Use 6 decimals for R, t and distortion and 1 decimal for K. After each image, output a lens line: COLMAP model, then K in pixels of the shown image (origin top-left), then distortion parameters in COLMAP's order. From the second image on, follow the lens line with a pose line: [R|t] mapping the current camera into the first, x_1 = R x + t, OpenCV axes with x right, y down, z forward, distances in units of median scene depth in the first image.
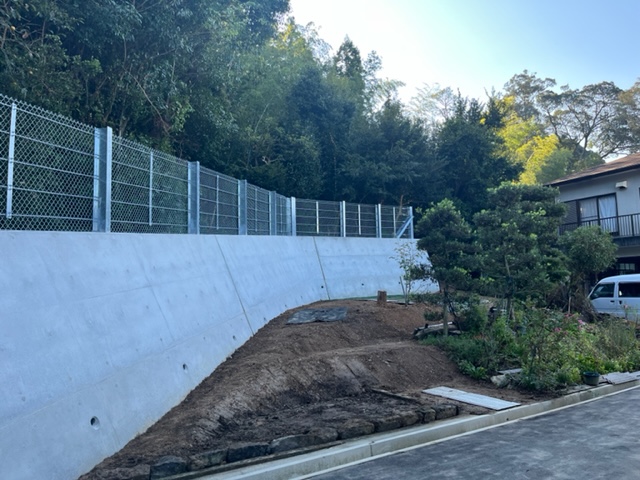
lens RADIAL K [[482.7, 0, 320.0], [0, 482.7, 240.0], [0, 0, 1]] dist [0.053000, -0.000409]
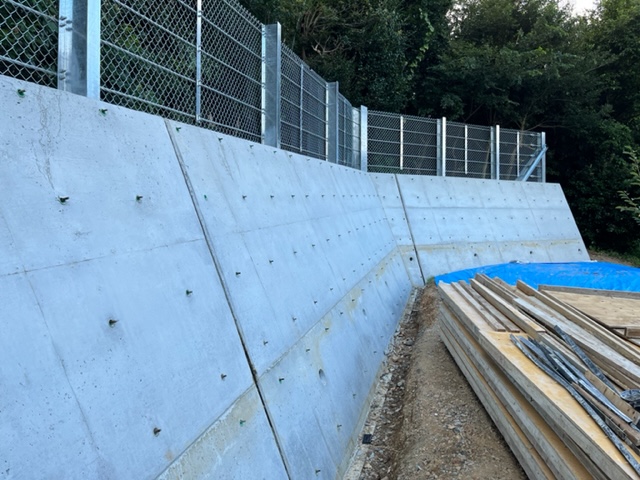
lens RADIAL K [[496.2, 0, 303.4], [0, 496.2, 230.0], [0, 0, 1]] dist [0.000969, -0.005704]
pose [[0.991434, 0.024820, -0.128226, -0.046097], [-0.015149, 0.997004, 0.075853, 0.017363], [0.129724, -0.073261, 0.988840, 0.364408]]
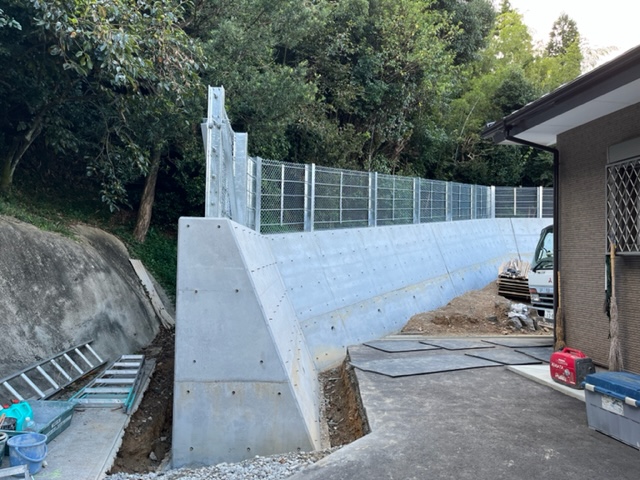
lens RADIAL K [[493.2, 0, 301.7], [0, 493.2, 252.3], [0, 0, 1]] dist [-0.006746, -0.009077]
pose [[0.897368, 0.027908, -0.440399, 0.062158], [0.009805, 0.996491, 0.083126, -0.029101], [0.441173, -0.078912, 0.893946, -0.331383]]
